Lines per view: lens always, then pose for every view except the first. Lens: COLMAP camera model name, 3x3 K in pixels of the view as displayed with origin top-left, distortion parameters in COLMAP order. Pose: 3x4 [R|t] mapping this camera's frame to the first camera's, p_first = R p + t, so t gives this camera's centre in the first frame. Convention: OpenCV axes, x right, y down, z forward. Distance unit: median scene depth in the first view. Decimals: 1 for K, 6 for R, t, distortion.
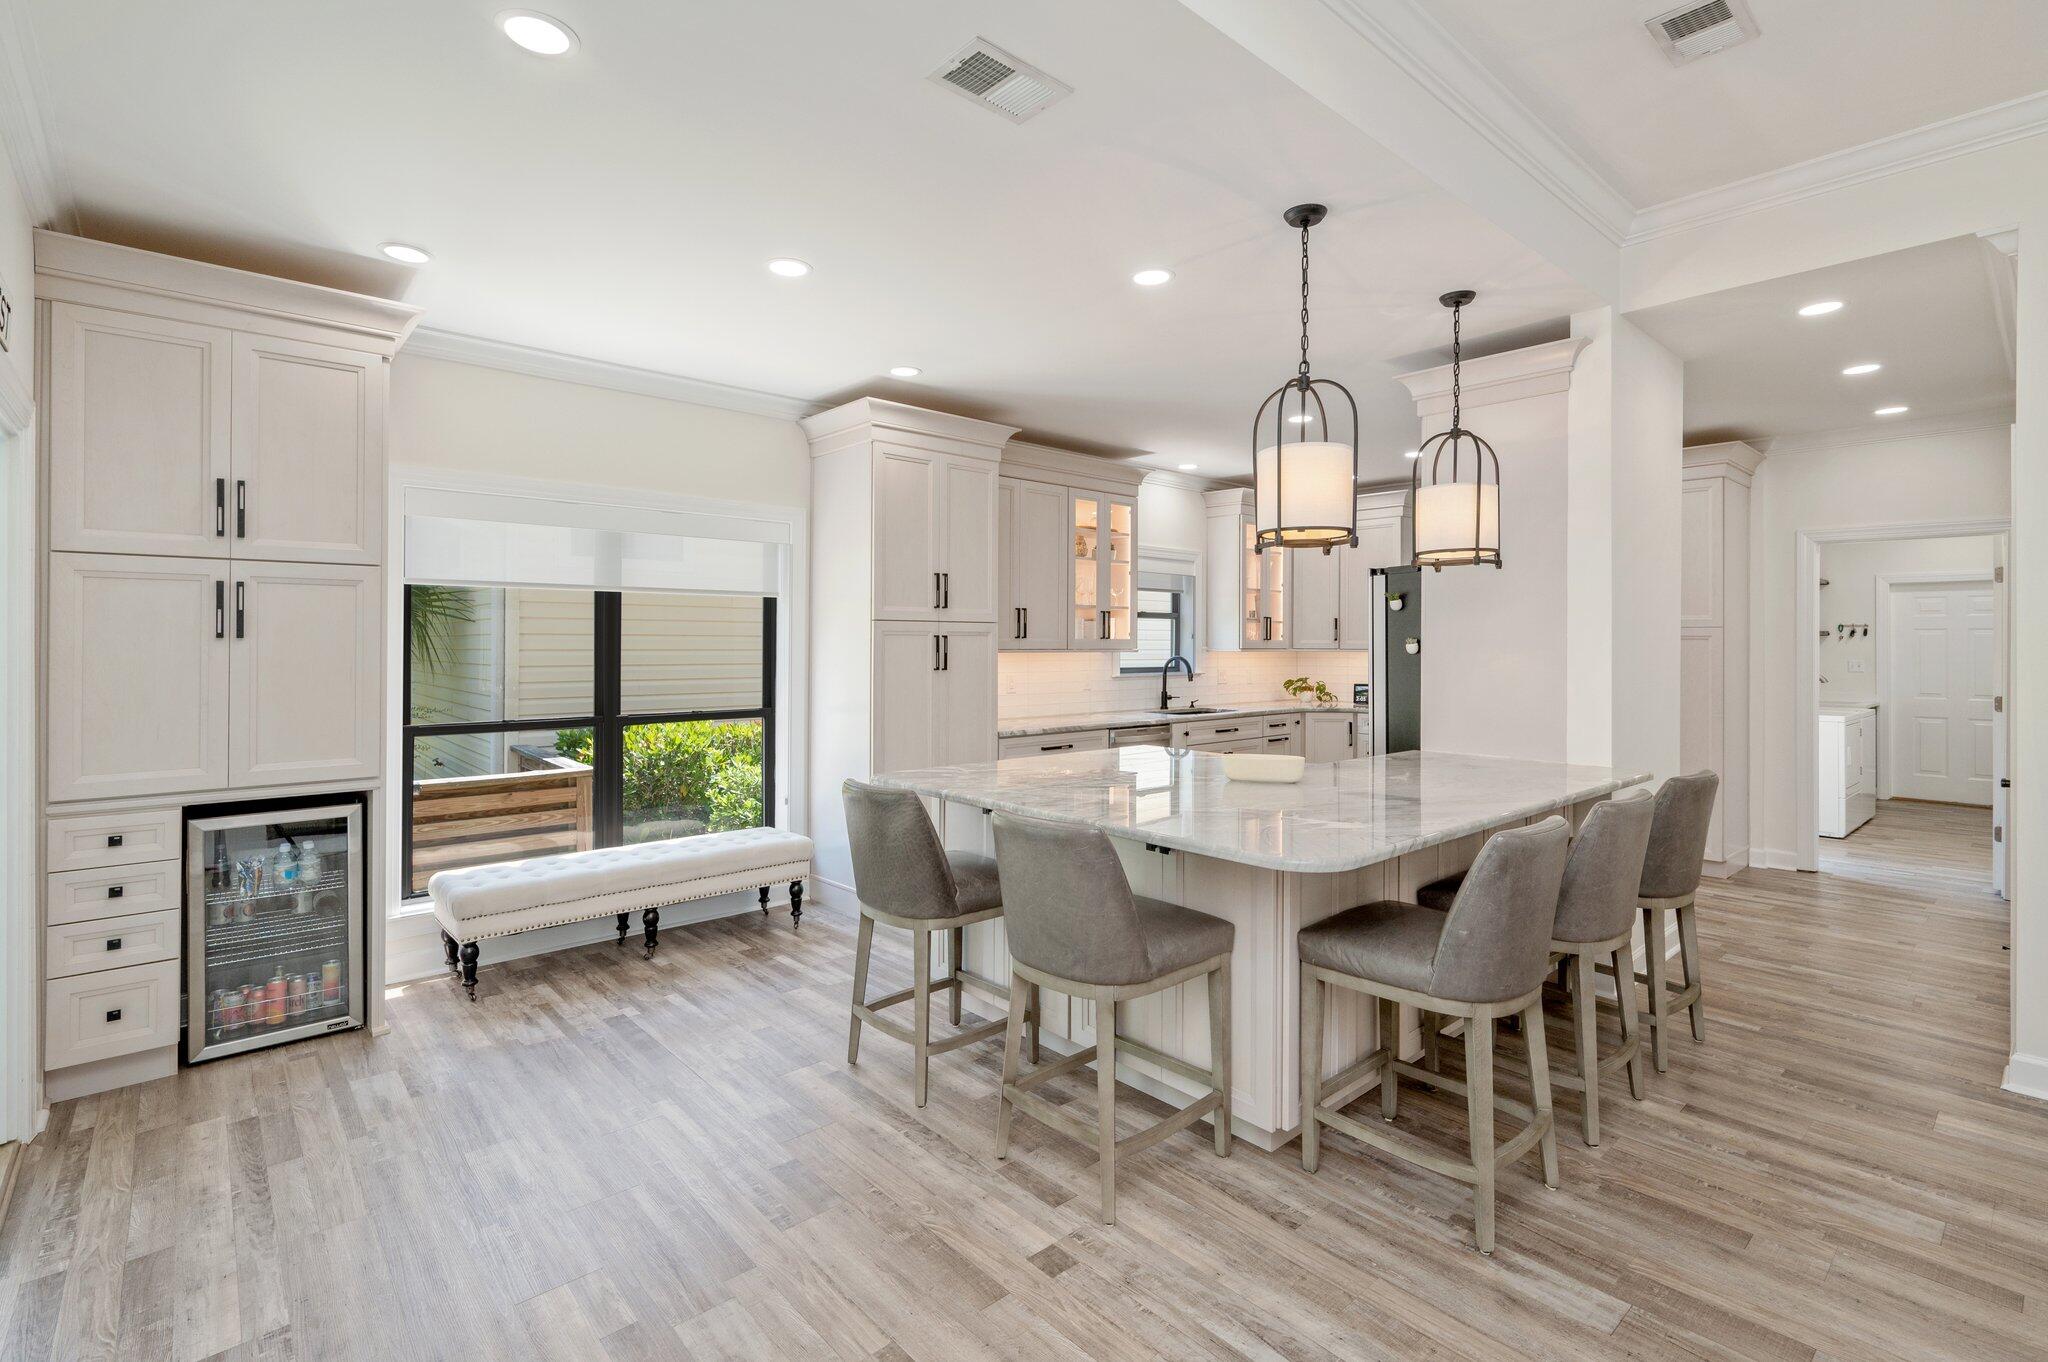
lens RADIAL K [[939.2, 0, 1024.7], [0, 939.2, 641.1], [0, 0, 1]] dist [0.003813, 0.000124]
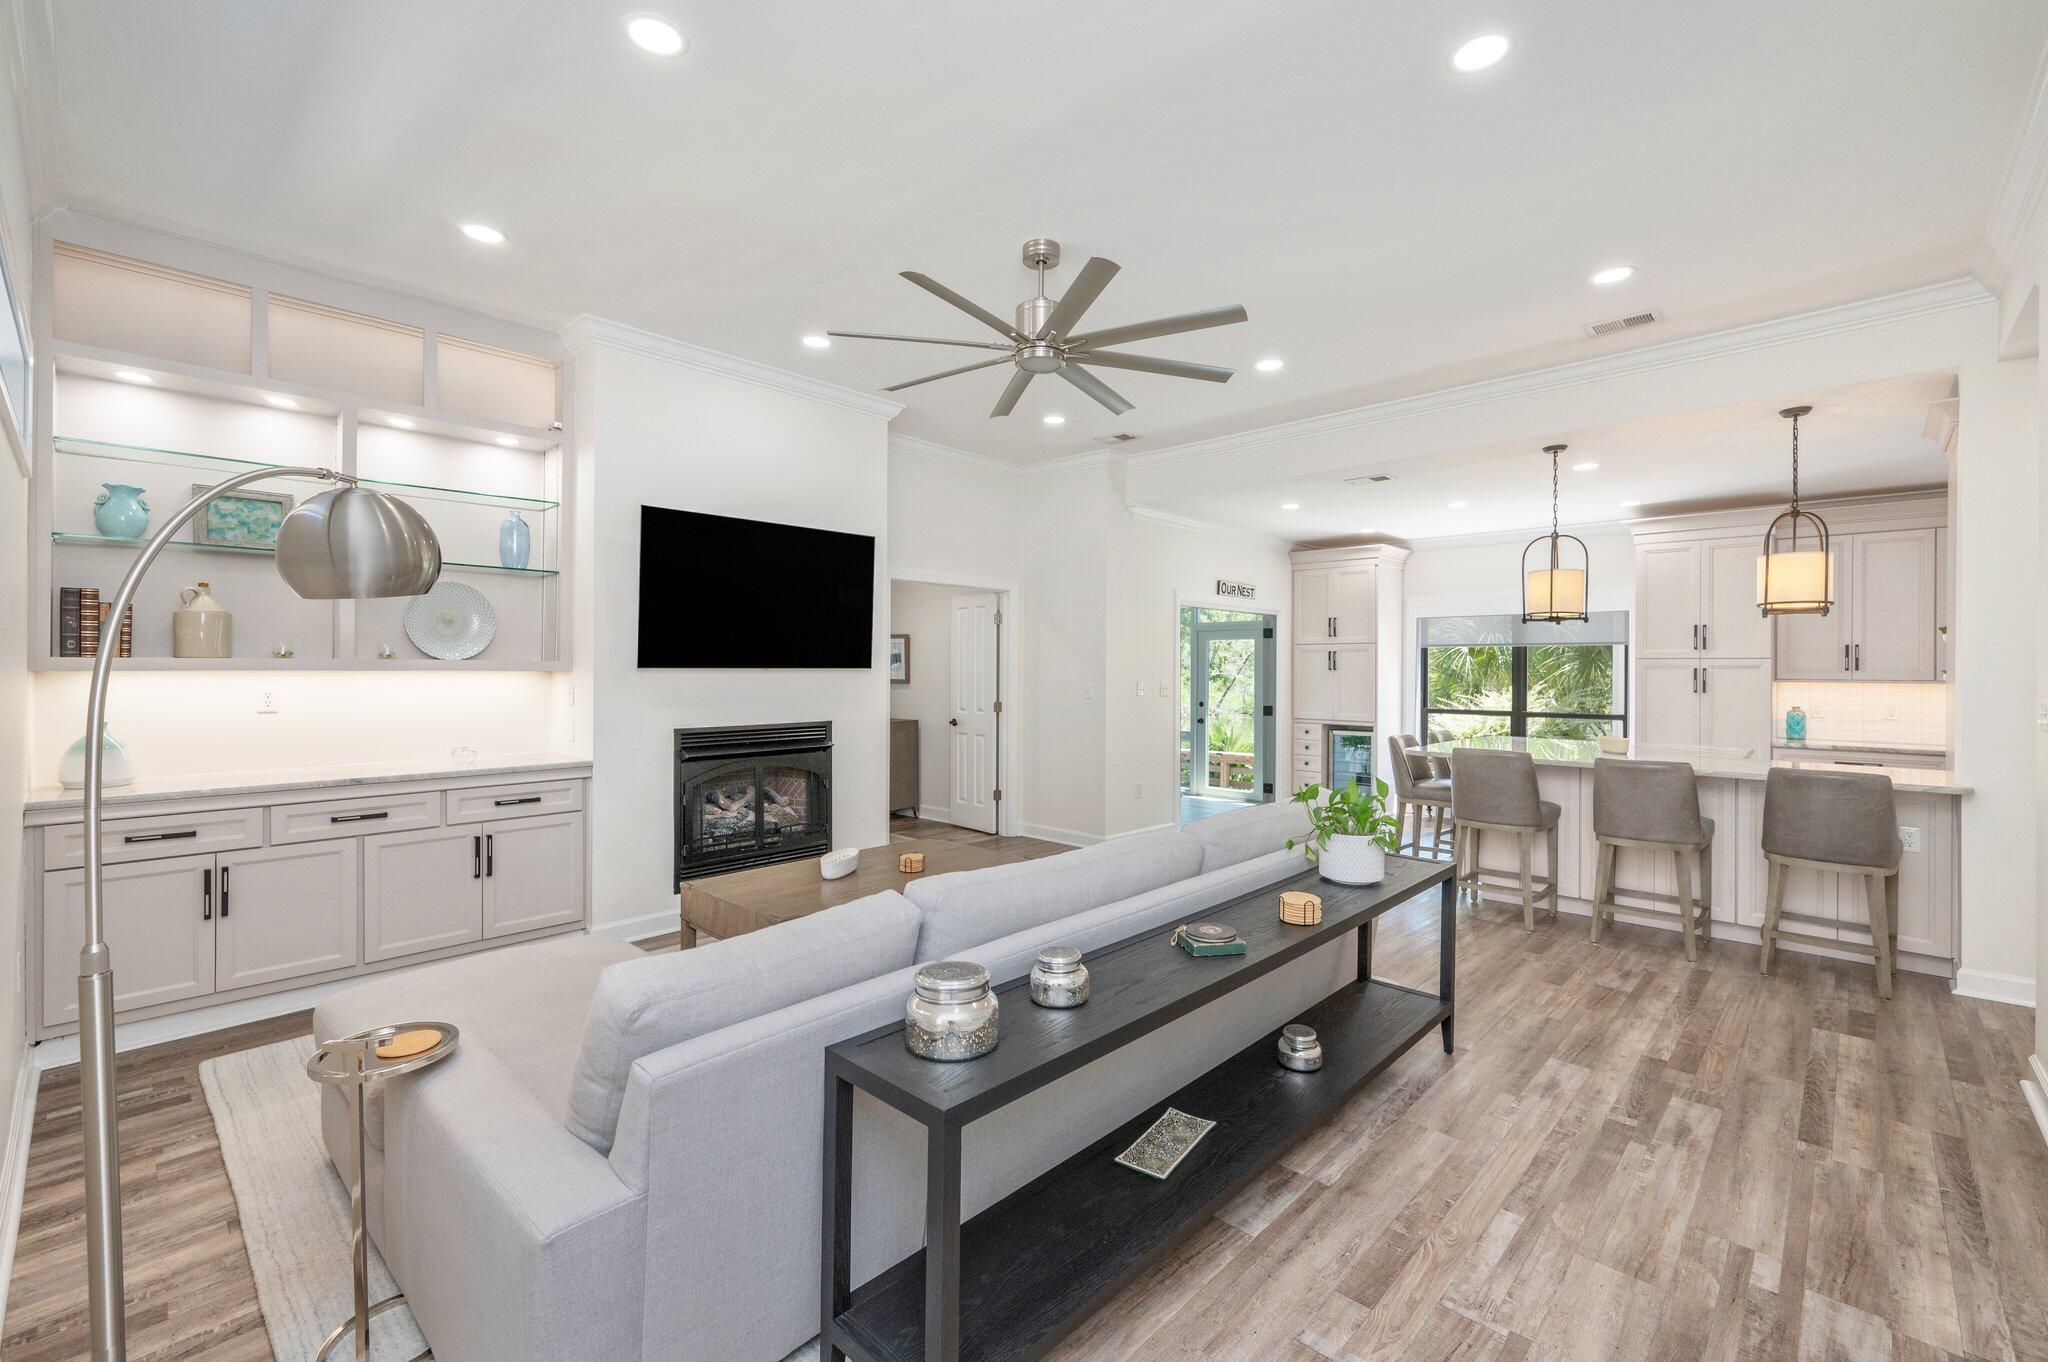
lens RADIAL K [[891.2, 0, 1013.5], [0, 891.2, 671.6], [0, 0, 1]] dist [0.002605, -0.000155]
pose [[0.065776, -0.002442, -0.997831, 1.860007], [-0.007047, 0.999971, -0.002911, 0.015947], [0.997810, 0.007223, 0.065757, -0.202247]]
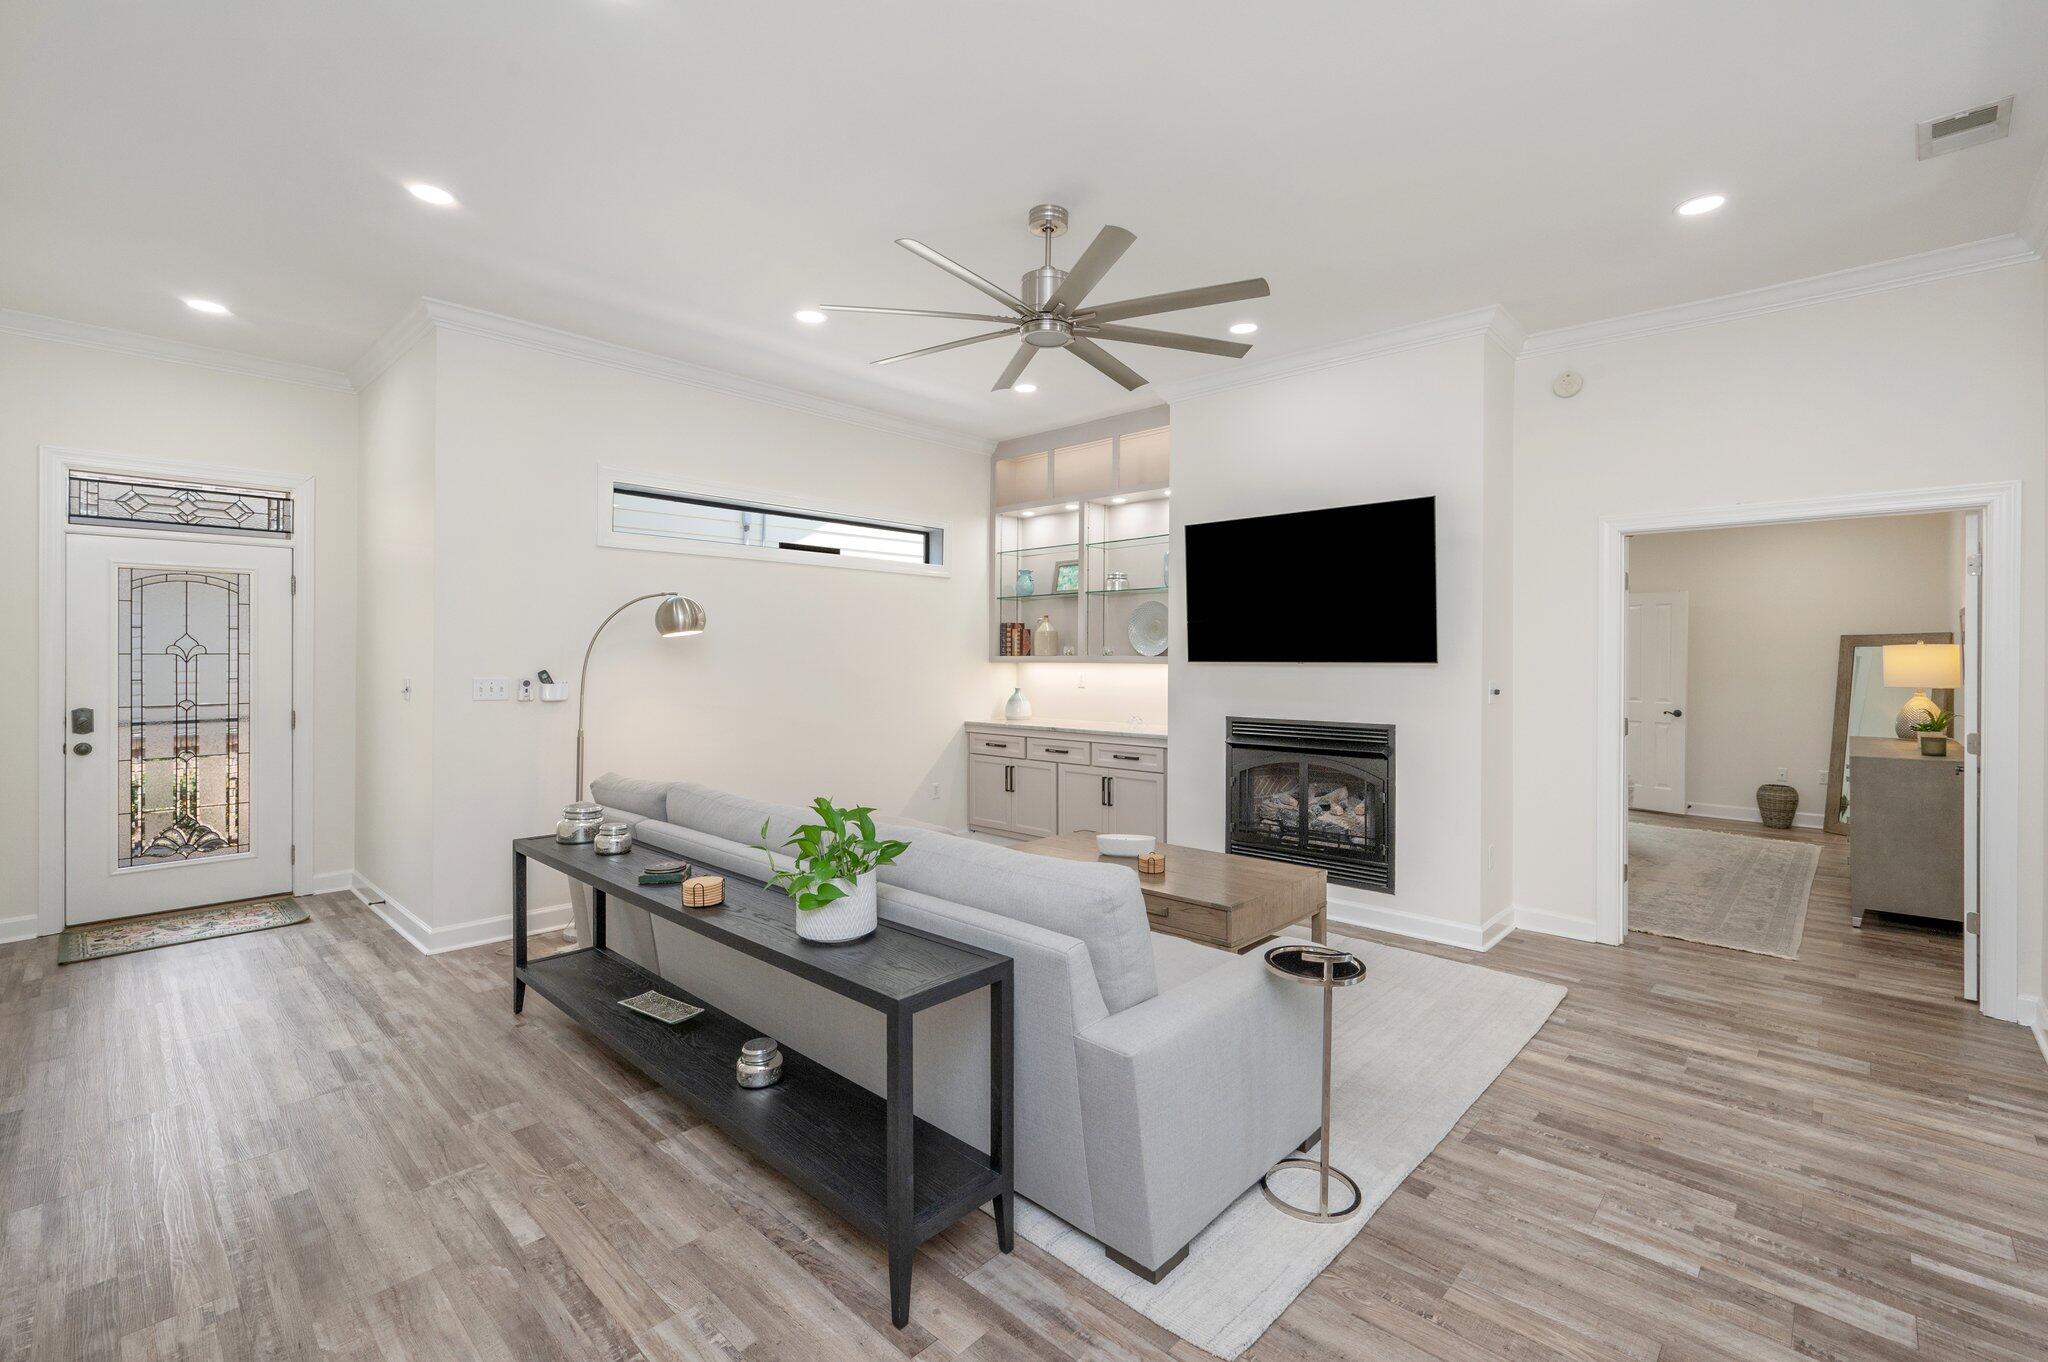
lens RADIAL K [[891.2, 0, 1016.6], [0, 891.2, 652.9], [0, 0, 1]] dist [0.002605, -0.000155]
pose [[-0.997903, -0.011634, -0.063672, 0.841176], [-0.011500, 0.999931, -0.002468, 0.001592], [0.063697, -0.001731, -0.997968, 0.958030]]
